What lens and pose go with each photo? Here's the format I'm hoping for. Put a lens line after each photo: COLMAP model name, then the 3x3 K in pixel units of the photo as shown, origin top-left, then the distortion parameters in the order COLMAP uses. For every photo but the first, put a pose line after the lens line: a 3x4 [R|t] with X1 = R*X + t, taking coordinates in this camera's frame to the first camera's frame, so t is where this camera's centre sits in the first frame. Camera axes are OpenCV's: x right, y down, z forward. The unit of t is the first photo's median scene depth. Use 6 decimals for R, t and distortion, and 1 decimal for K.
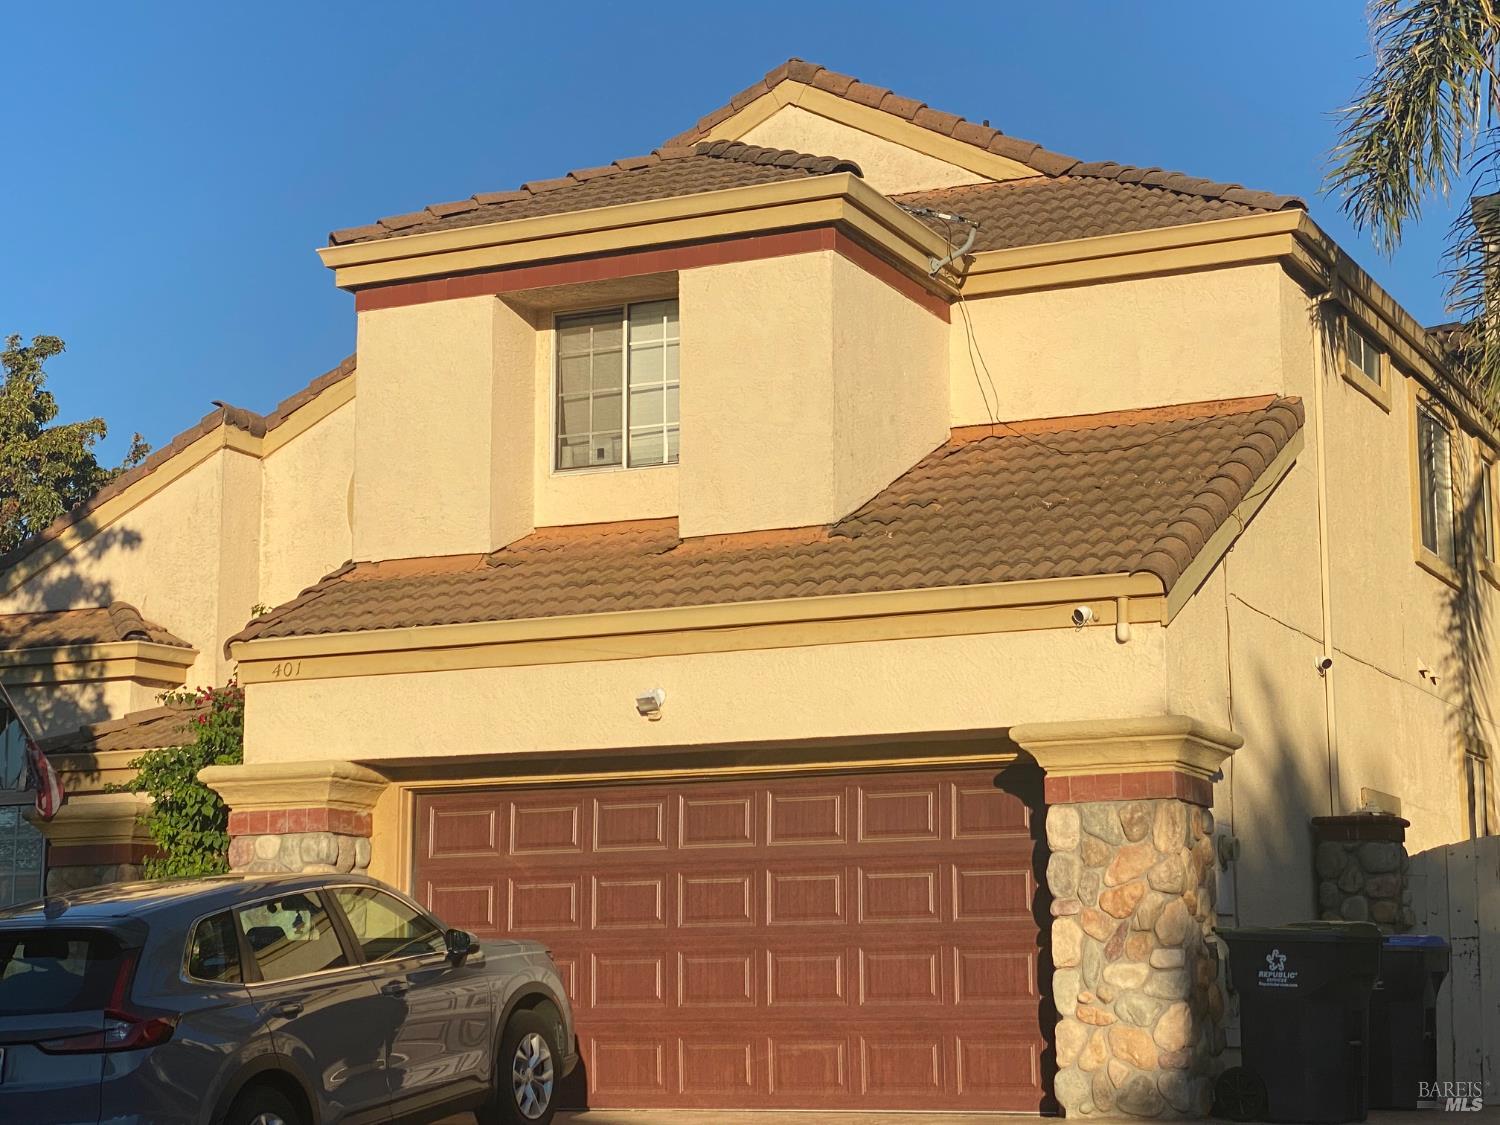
lens RADIAL K [[2891.3, 0, 749.1], [0, 2891.3, 557.9], [0, 0, 1]] dist [-0.019268, 0.000000]
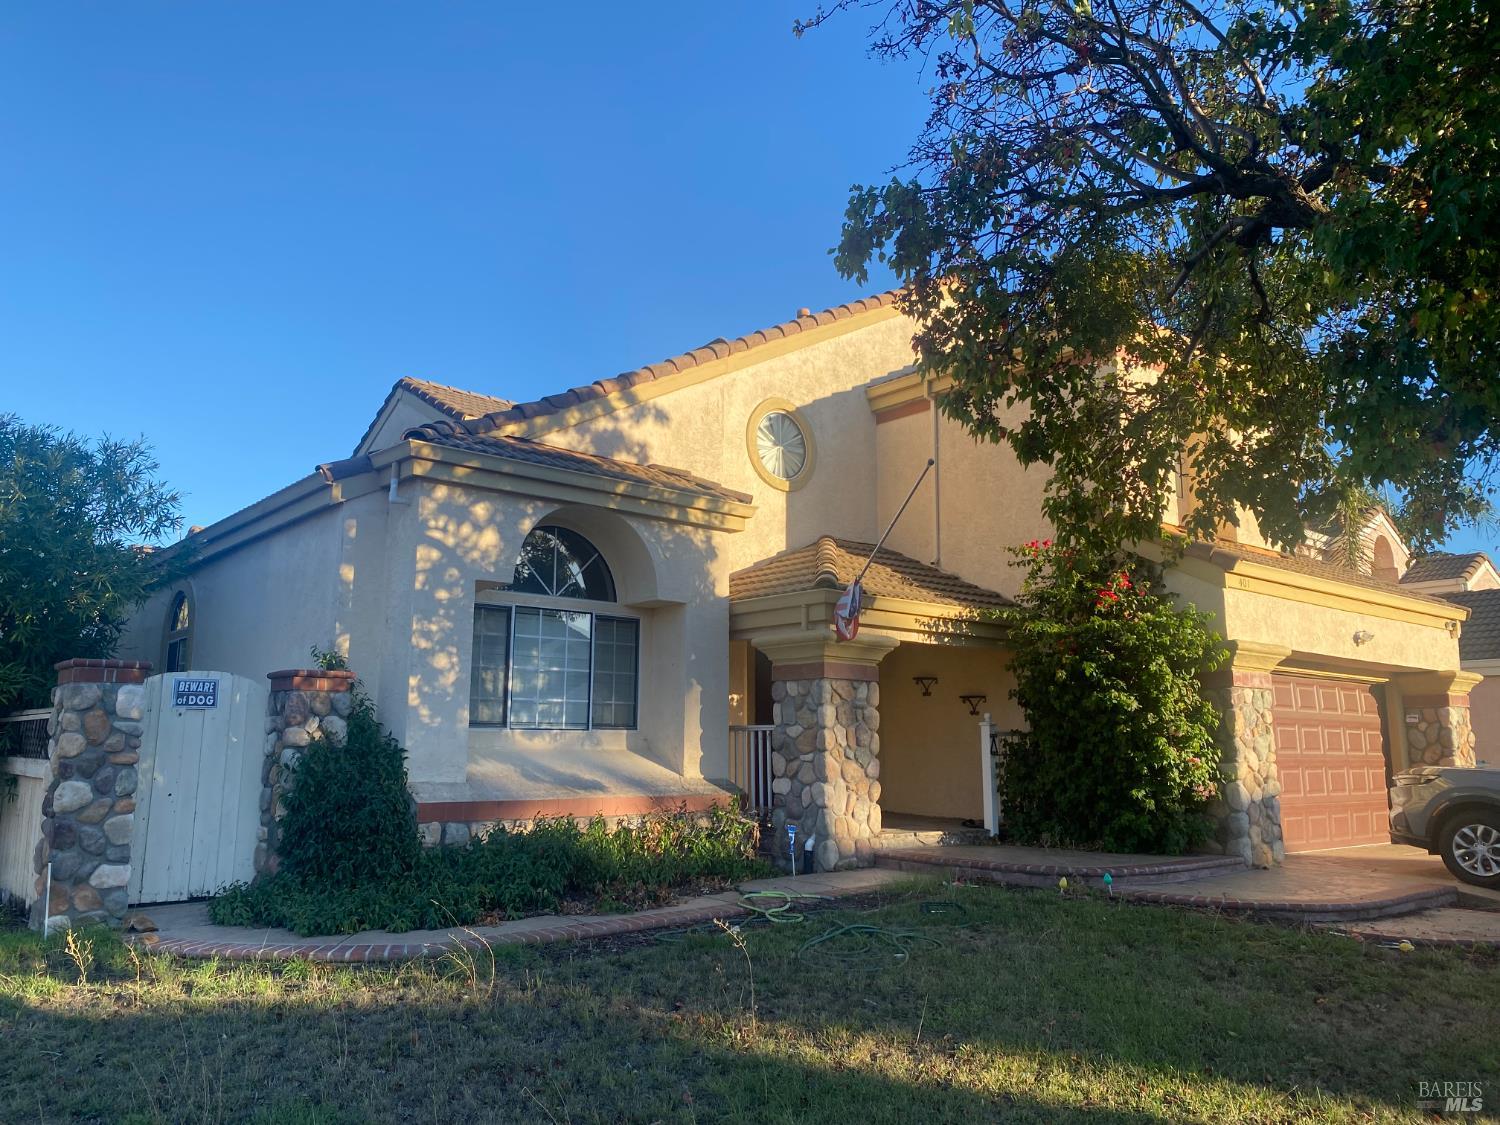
lens RADIAL K [[1131.3, 0, 742.6], [0, 1131.3, 554.2], [0, 0, 1]] dist [0.051254, -0.037988]
pose [[0.408250, 0.164491, 0.897928, -0.839279], [-0.157907, 0.981529, -0.108013, 0.133920], [-0.899109, -0.097693, 0.426683, 0.977326]]
